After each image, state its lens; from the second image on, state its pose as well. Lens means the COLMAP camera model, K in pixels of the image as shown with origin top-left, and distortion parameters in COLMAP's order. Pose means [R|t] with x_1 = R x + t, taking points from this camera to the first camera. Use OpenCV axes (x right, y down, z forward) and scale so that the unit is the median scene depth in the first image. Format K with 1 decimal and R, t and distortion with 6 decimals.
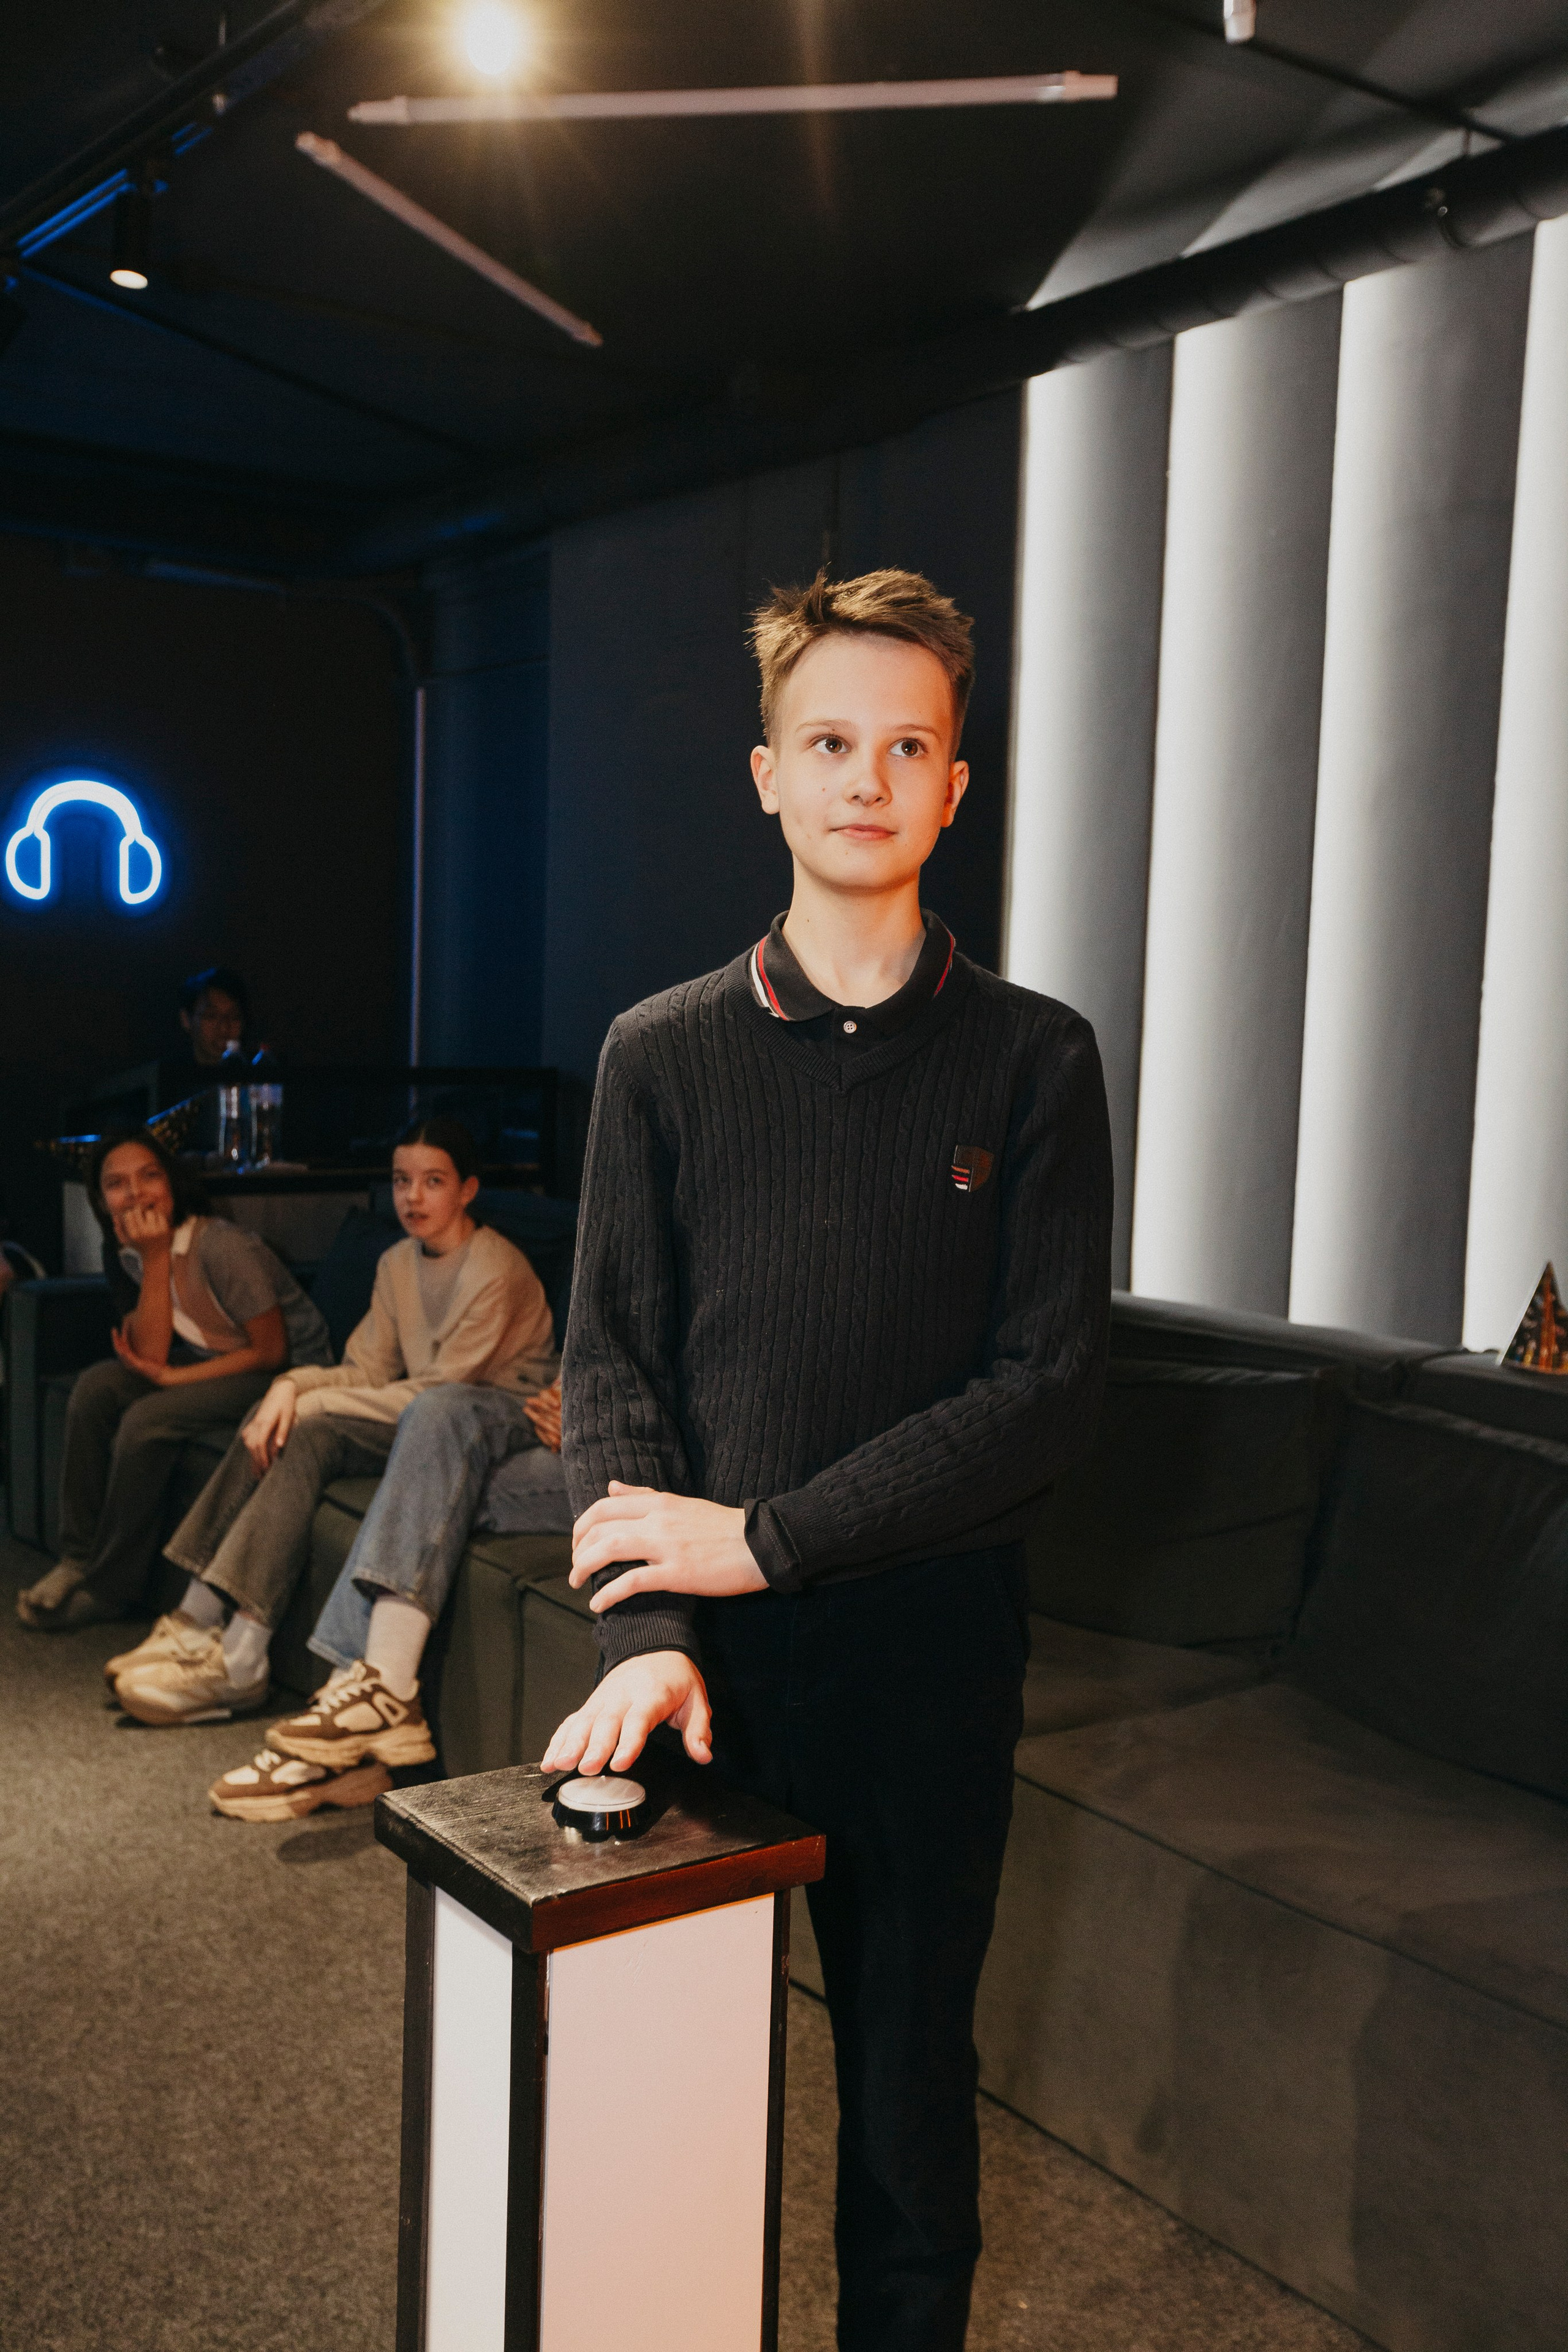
lens RADIAL K [[2235.4, 0, 782.9], [0, 2235.4, 1191.3], [0, 0, 1]] dist [0.067290, 0.000000]
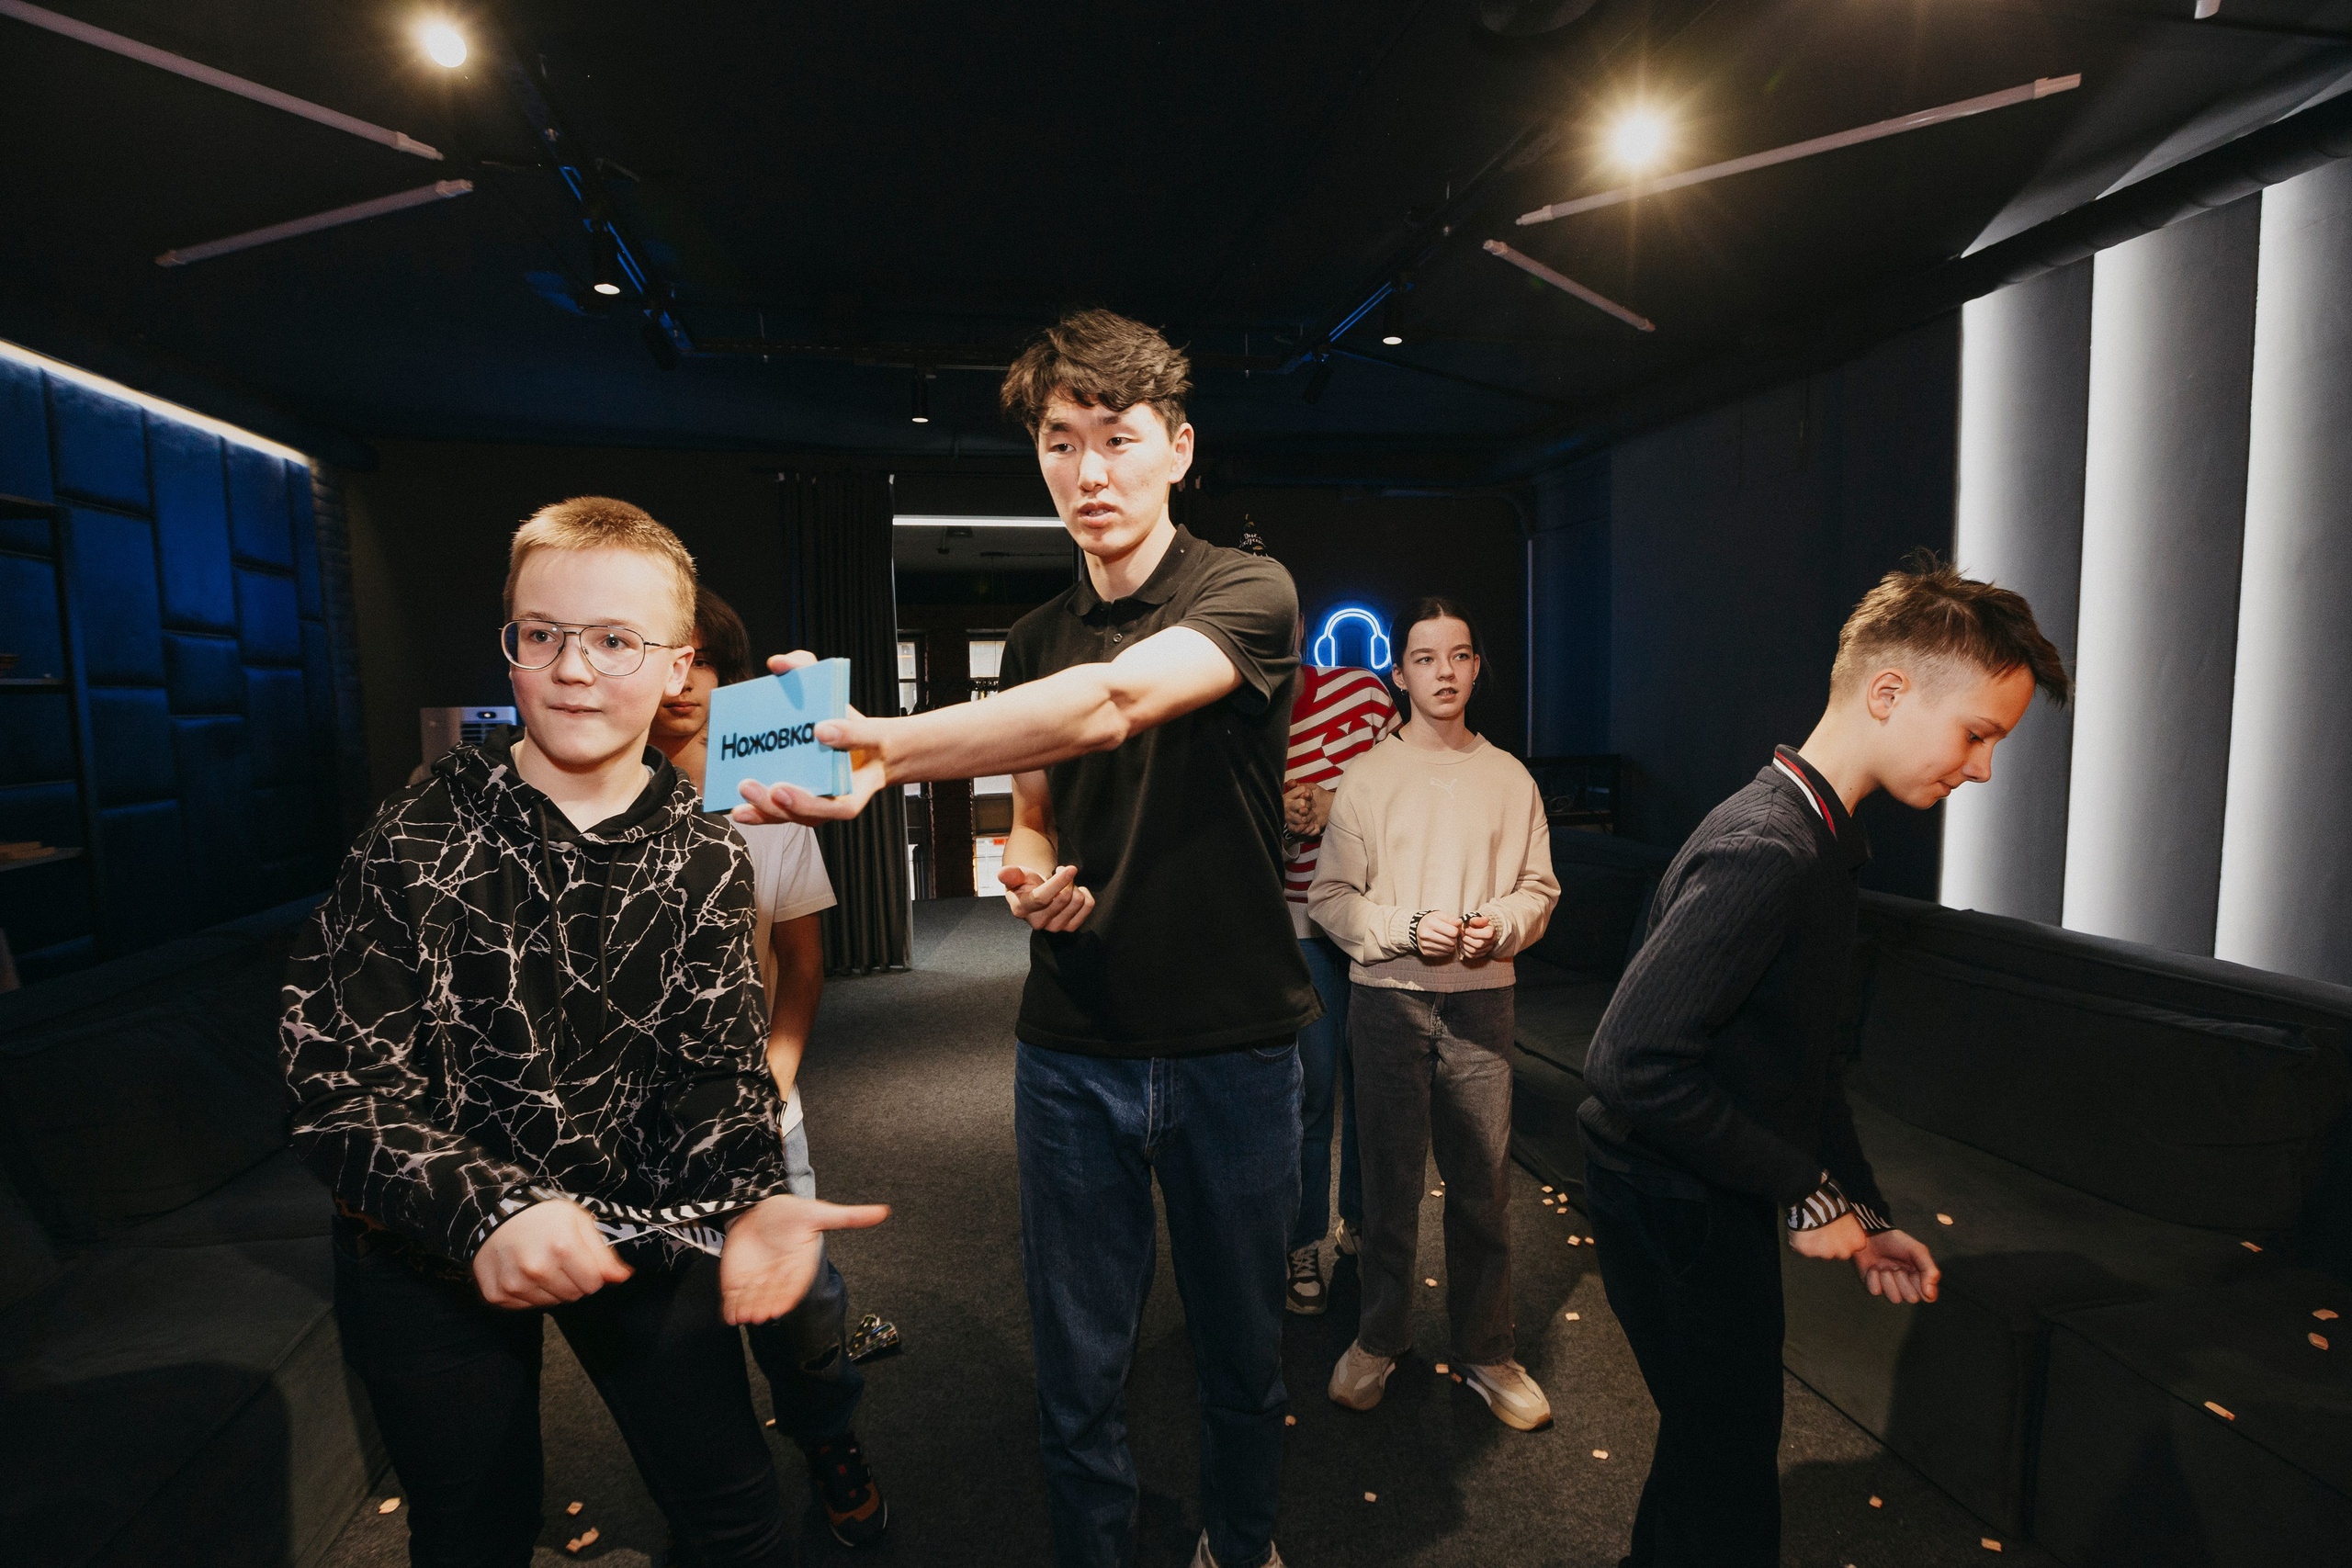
lens RADIAL K [[1123.2, 0, 1186.7], [0, 1123.2, 778.1], [0, 0, 1]] dist [-0.018080, 0.005402]
pose [[0.906759, -0.015964, -0.421347, -0.069560], [0.013452, 0.999870, -0.008935, -0.055717], [0.421435, 0.002434, 0.906856, 0.143501]]
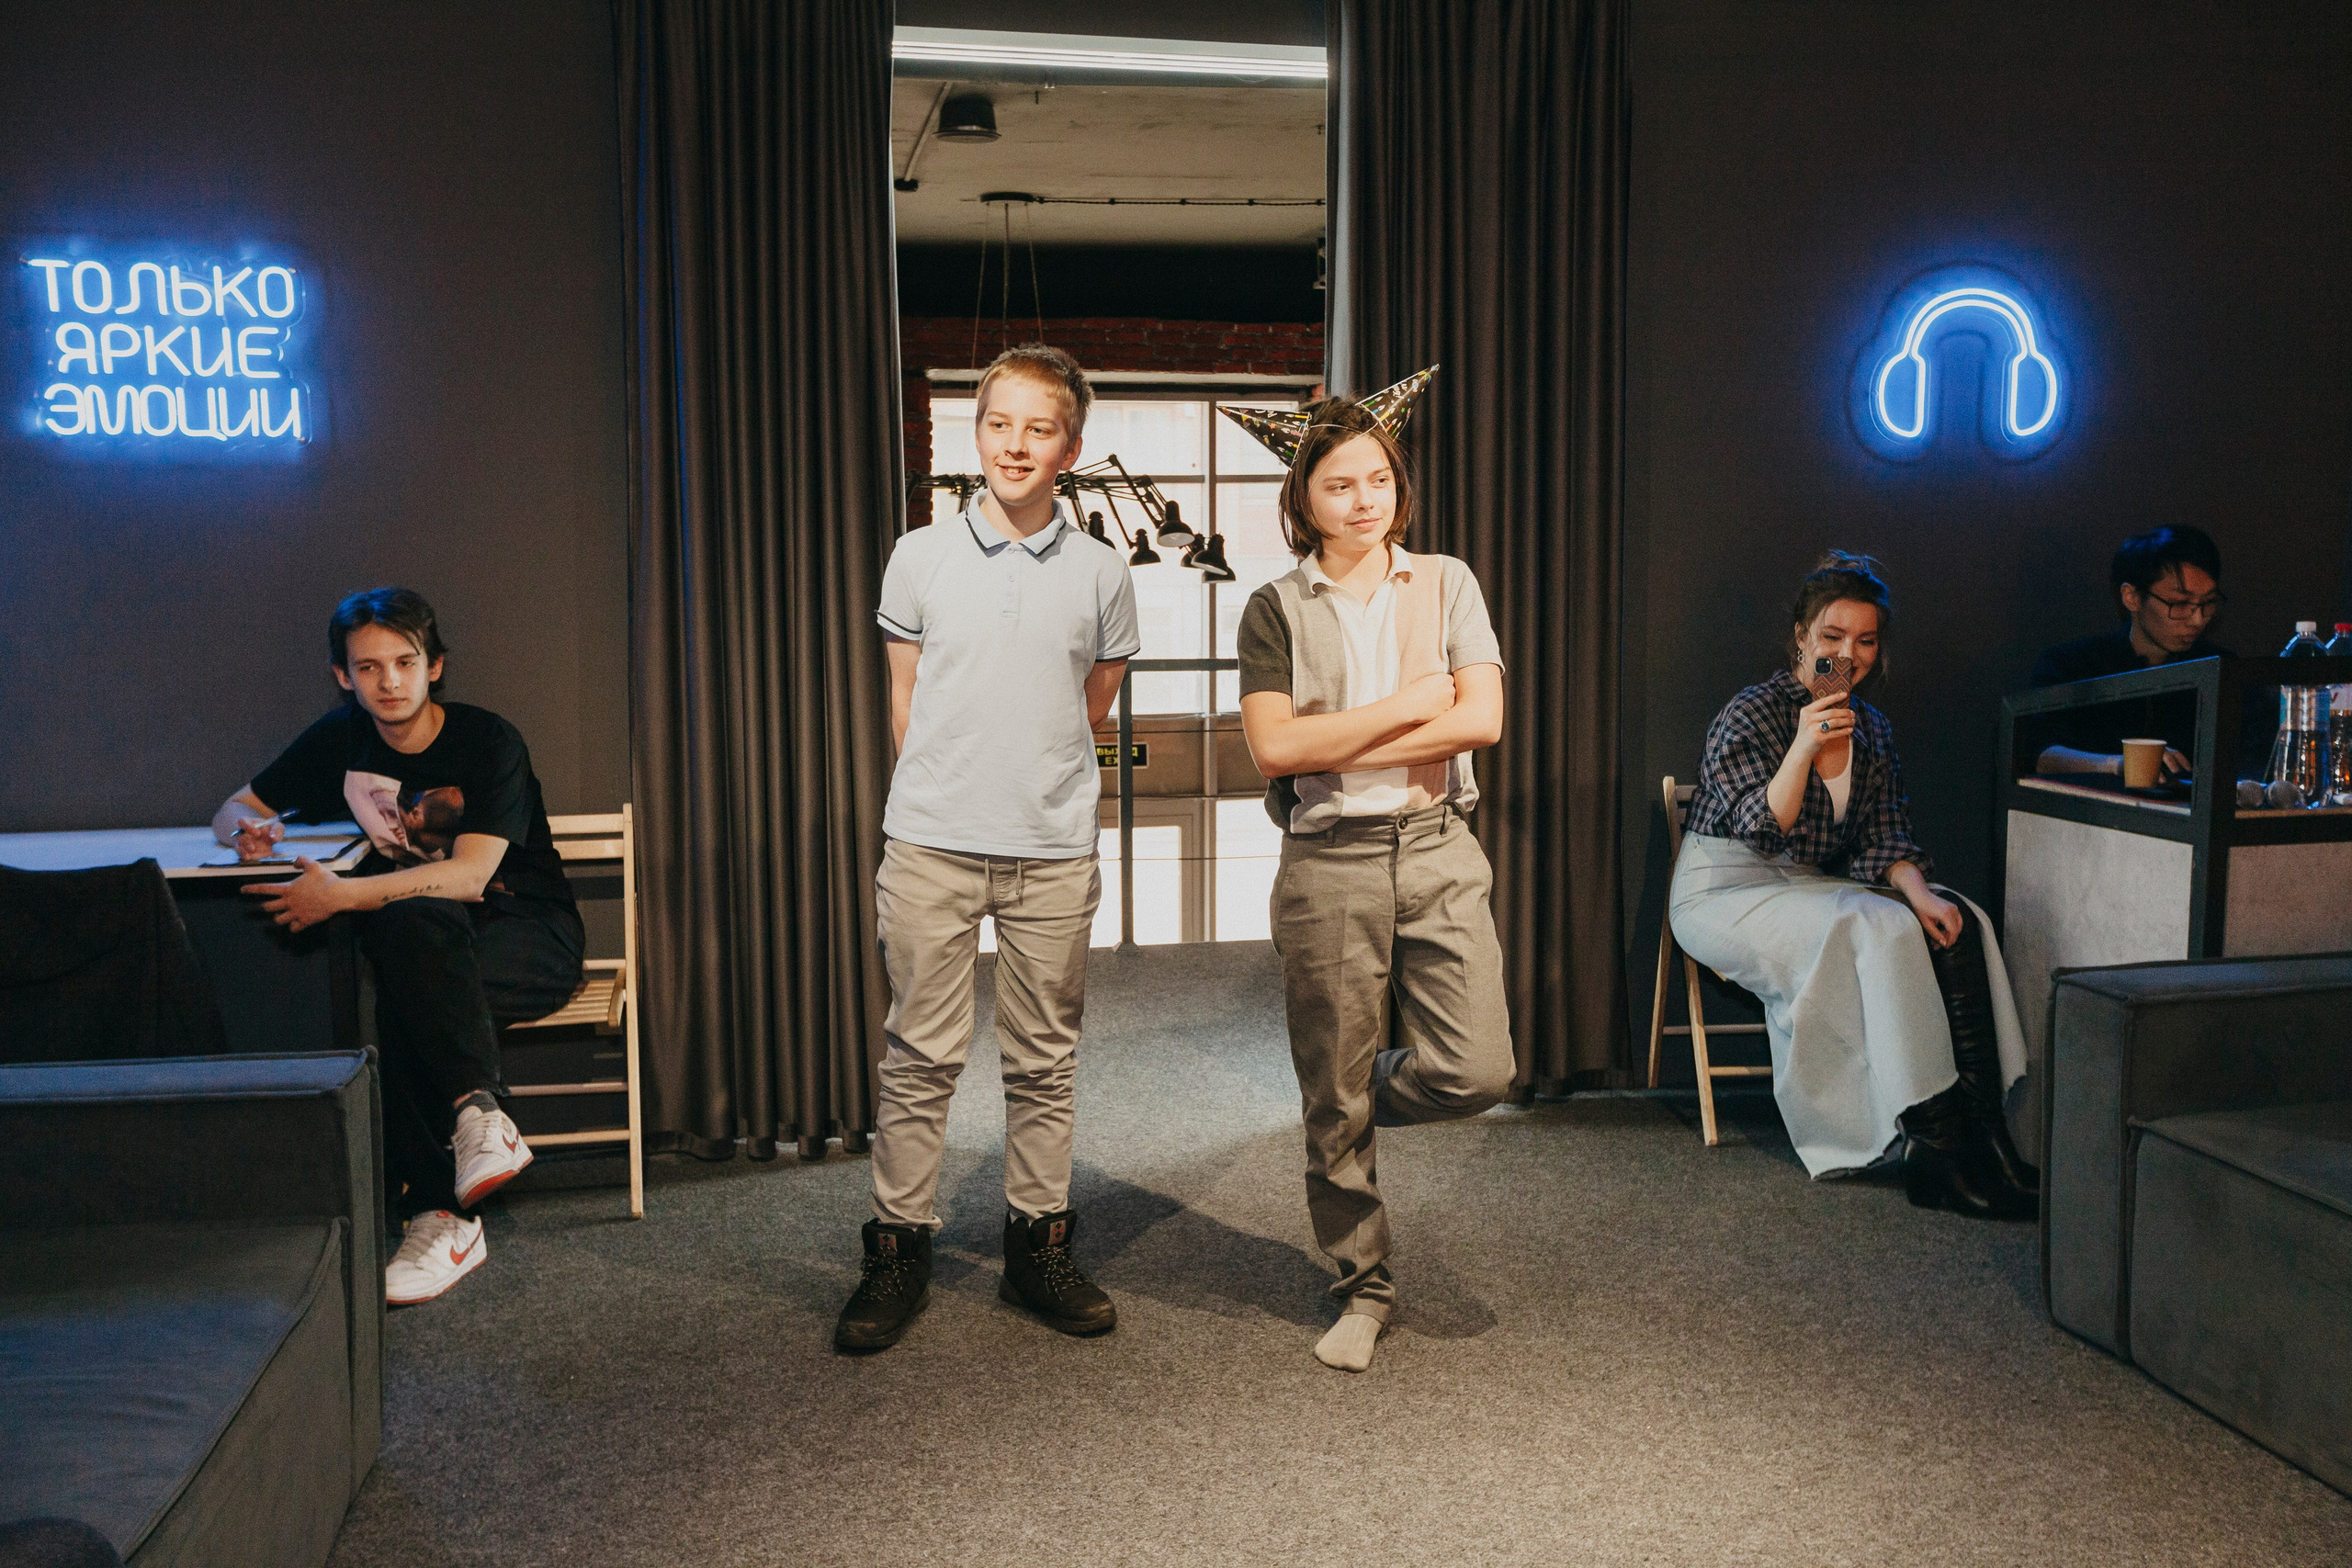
lens RADIAL K [[2025.6, 0, 1115.9], [0, 2025.6, 733.6], [0, 0, 1]] dist [0.035040, 0.003290]
pose [[0.891307, 0.008779, -0.453316, -0.445329], [-0.004432, 0.999933, 0.010650, -0.057882], [0.453379, -0.007483, 0.891286, 0.409977]]
